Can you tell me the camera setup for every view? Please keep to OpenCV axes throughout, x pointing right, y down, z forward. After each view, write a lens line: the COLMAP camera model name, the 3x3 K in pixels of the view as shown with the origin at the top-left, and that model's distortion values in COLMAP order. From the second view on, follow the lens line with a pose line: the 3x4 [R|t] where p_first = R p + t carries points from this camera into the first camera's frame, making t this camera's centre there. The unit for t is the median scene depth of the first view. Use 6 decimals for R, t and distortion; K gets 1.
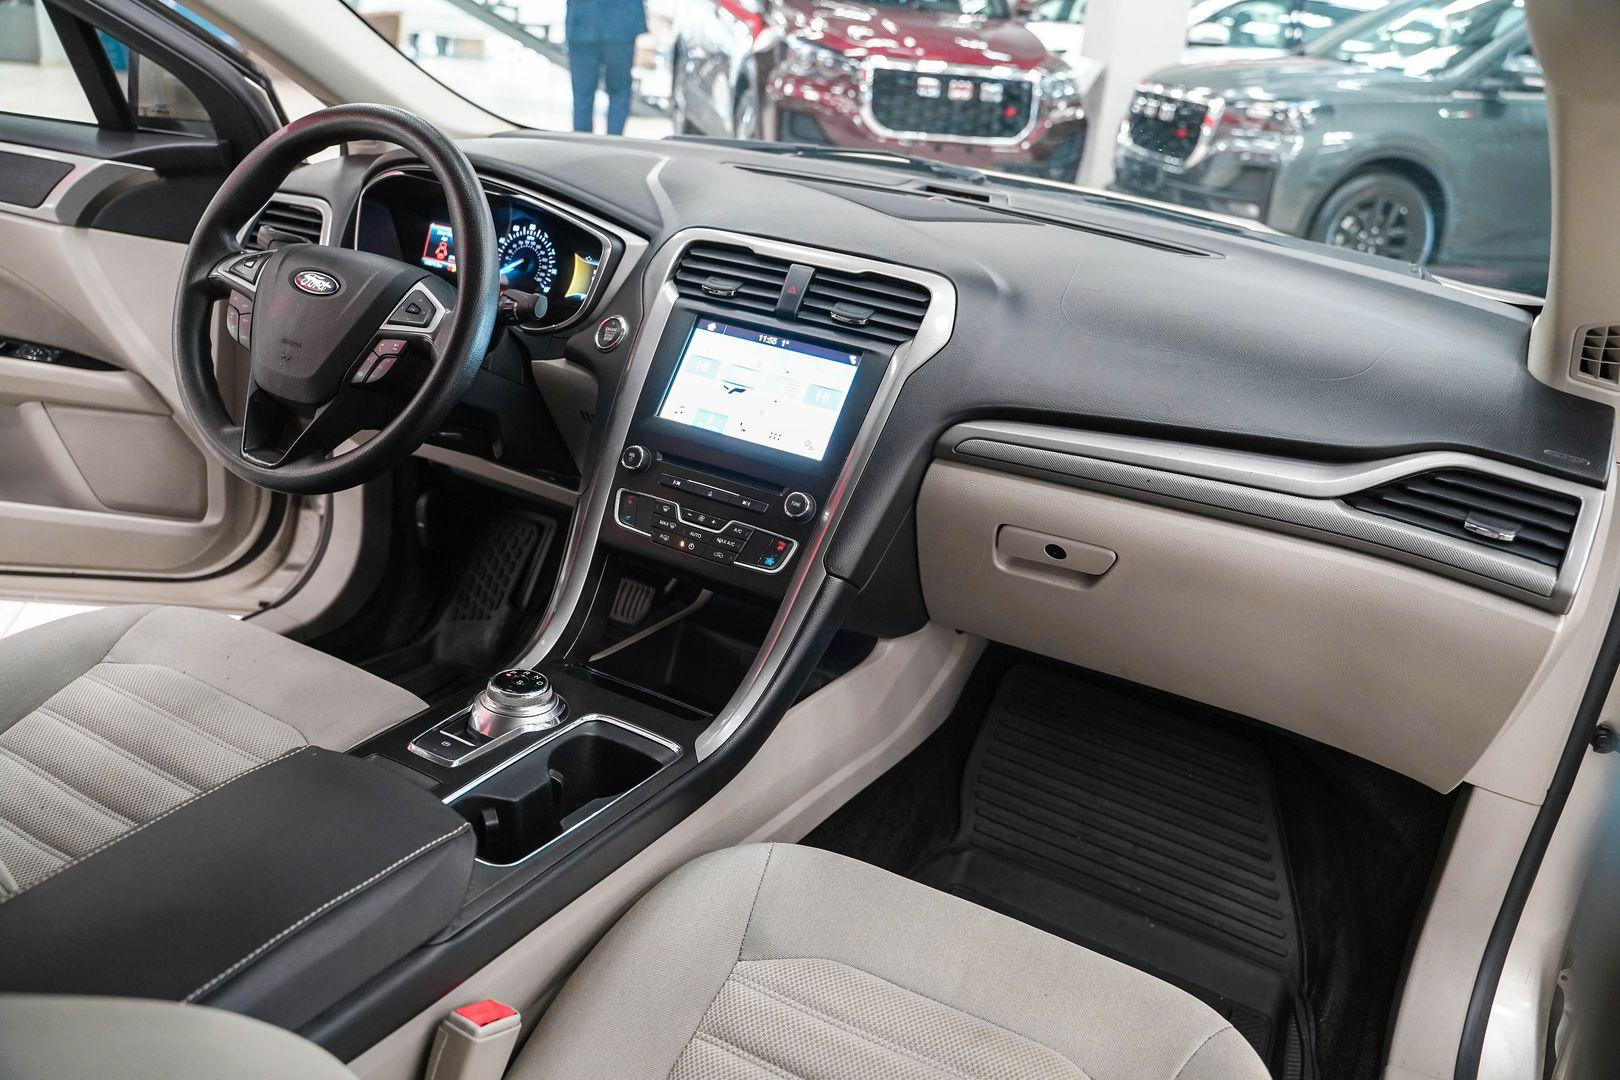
lens RADIAL K [[1315.5, 0, 810.0], [0, 1315.5, 540.0], [0, 0, 1]] dist [-0.125596, 0.106853]
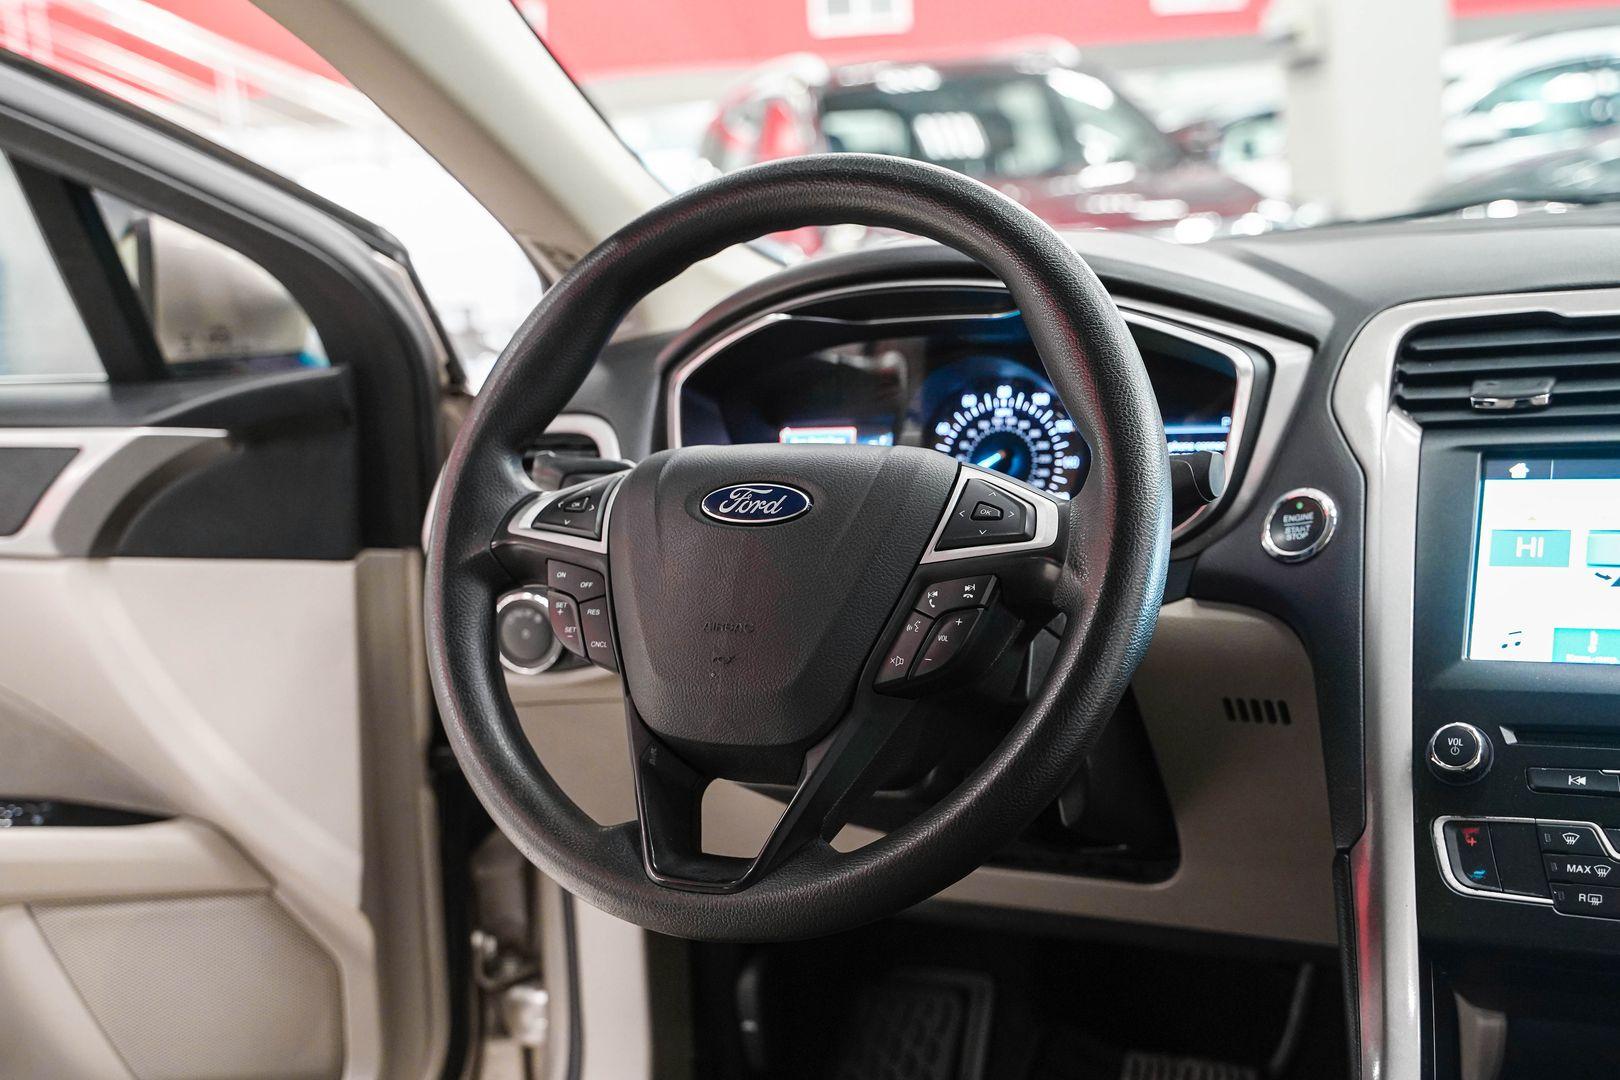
lens RADIAL K [[2003.1, 0, 793.6], [0, 2003.1, 530.2], [0, 0, 1]] dist [0.004078, 0.077526]
pose [[0.984221, -0.176096, -0.017293, -0.315655], [0.166221, 0.953656, -0.250820, 0.004625], [0.060660, 0.243987, 0.967879, 0.231570]]
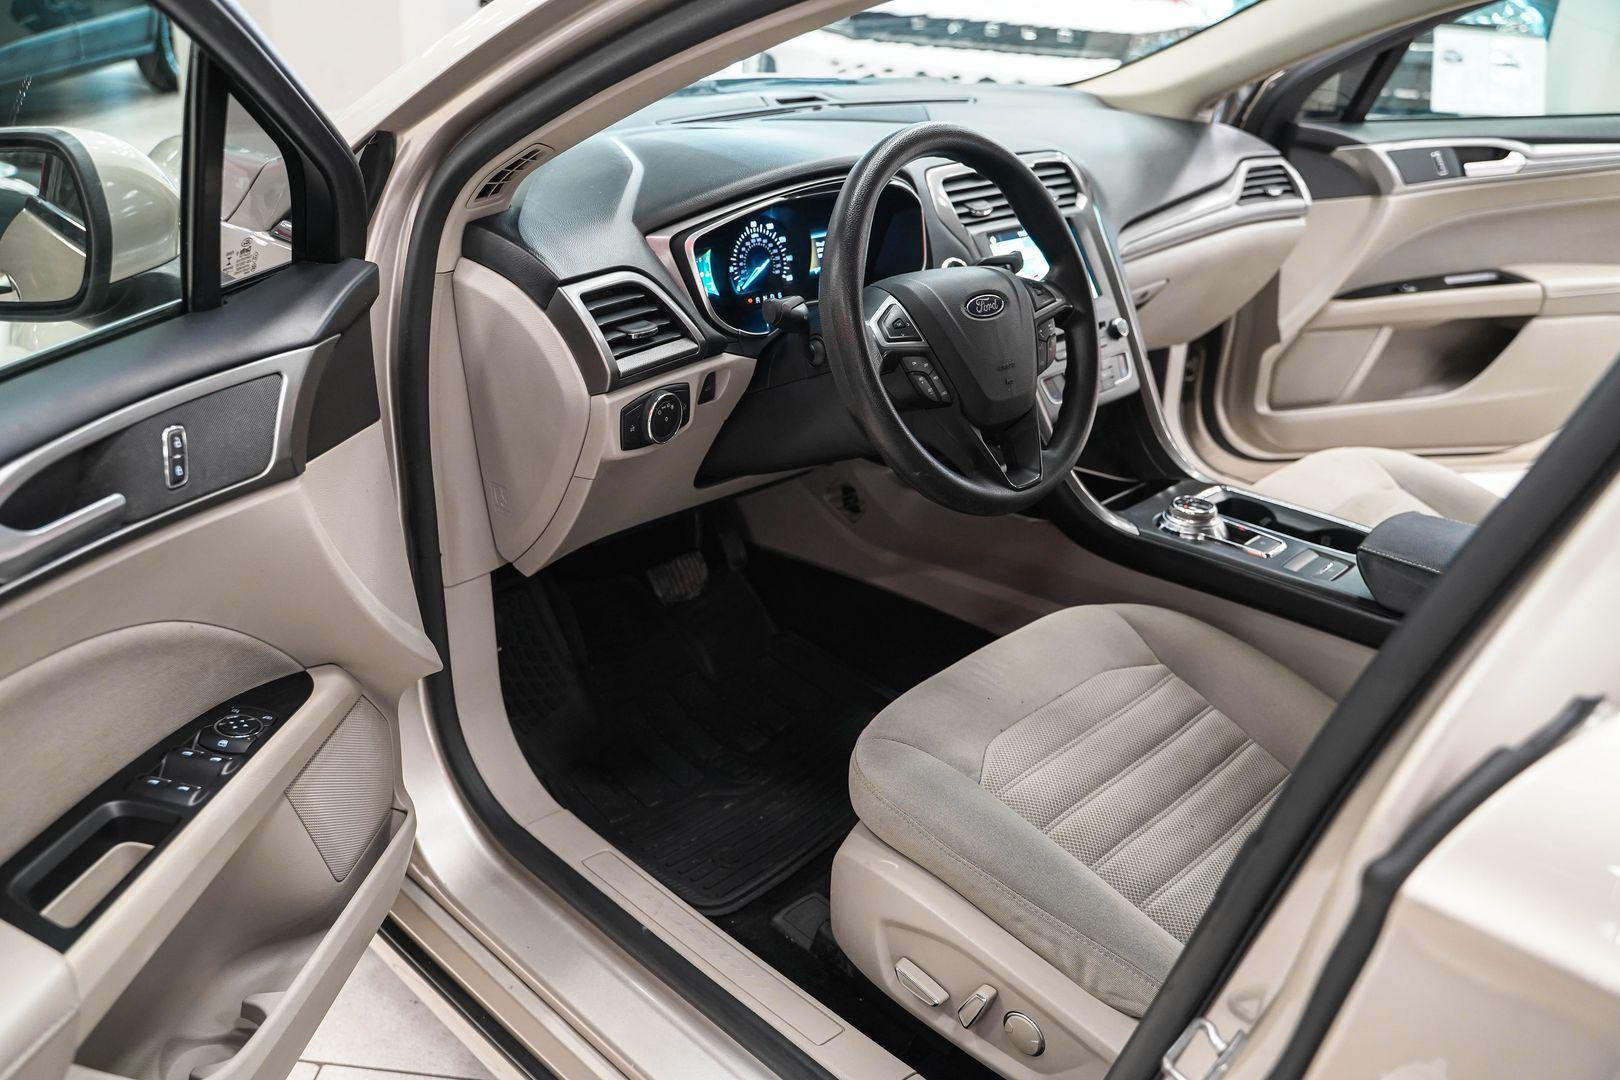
lens RADIAL K [[1315.5, 0, 810.0], [0, 1315.5, 540.0], [0, 0, 1]] dist [-0.125596, 0.106853]
pose [[0.282713, -0.493860, 0.822299, -1.200913], [0.356820, 0.849897, 0.387756, -0.432812], [-0.890366, 0.183789, 0.416496, 0.644220]]
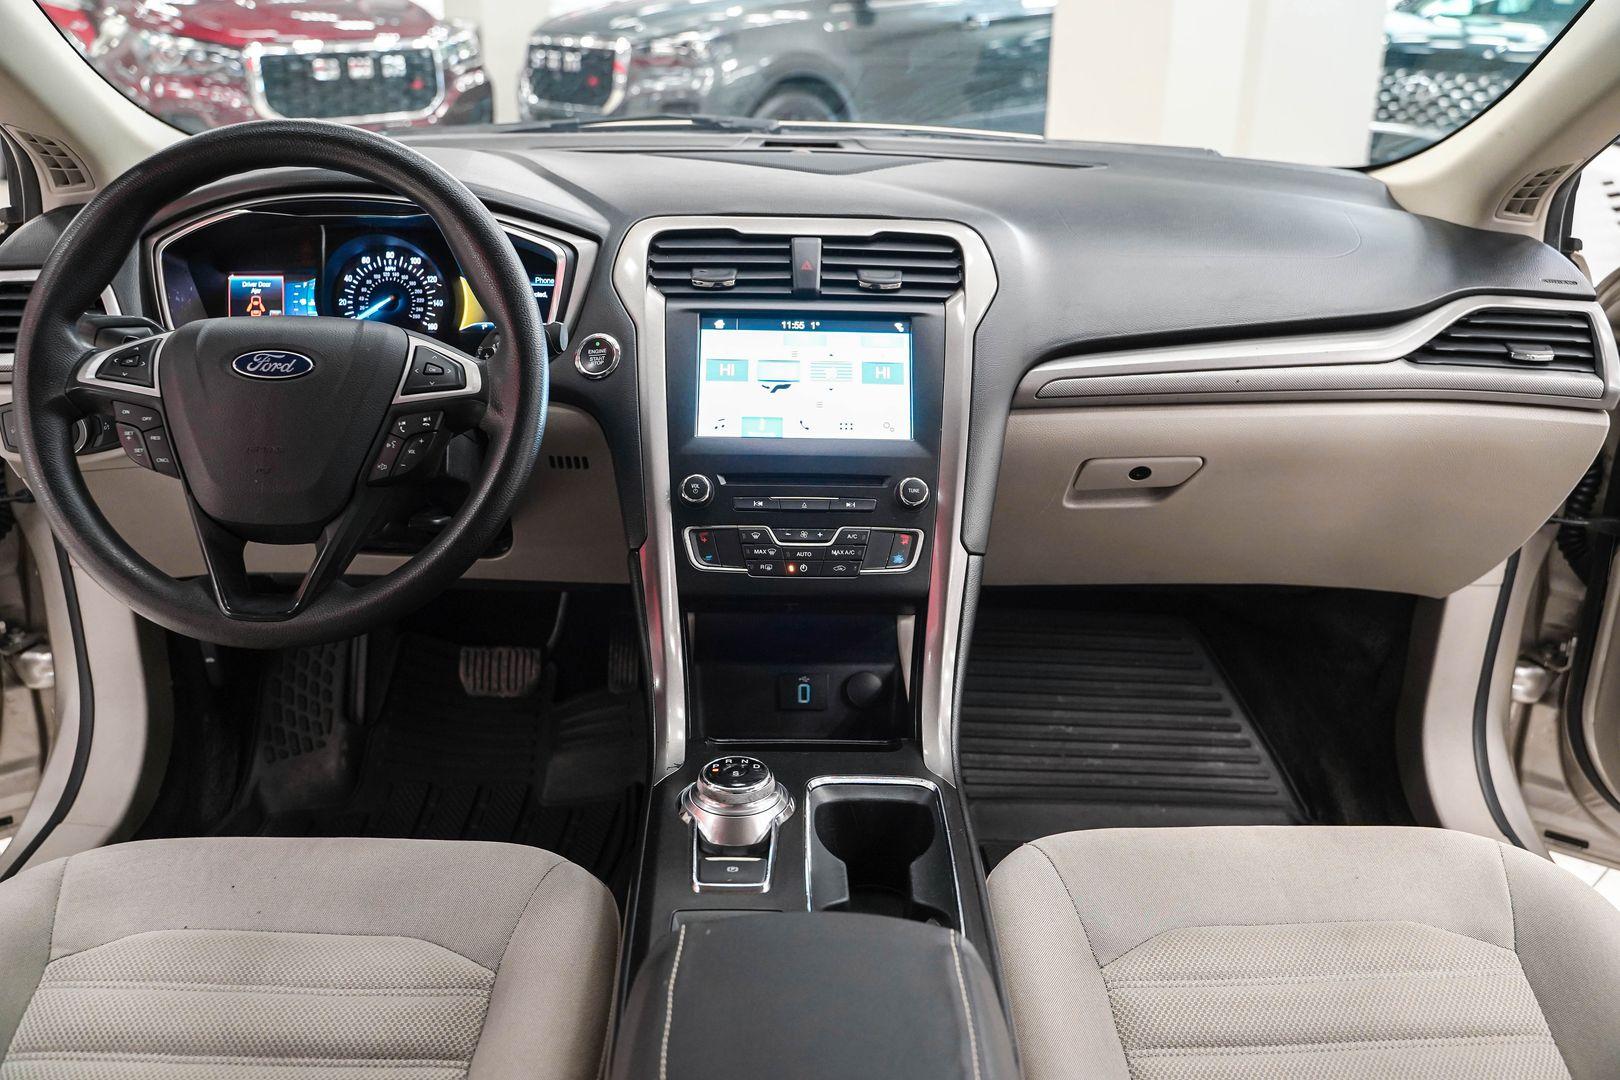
lens RADIAL K [[1330.4, 0, 810.0], [0, 1330.4, 540.0], [0, 0, 1]] dist [-0.114321, 0.093187]
pose [[0.868148, -0.260585, 0.422390, -0.405456], [0.250521, 0.964775, 0.080297, -0.074252], [-0.428436, 0.036108, 0.902850, 0.167576]]
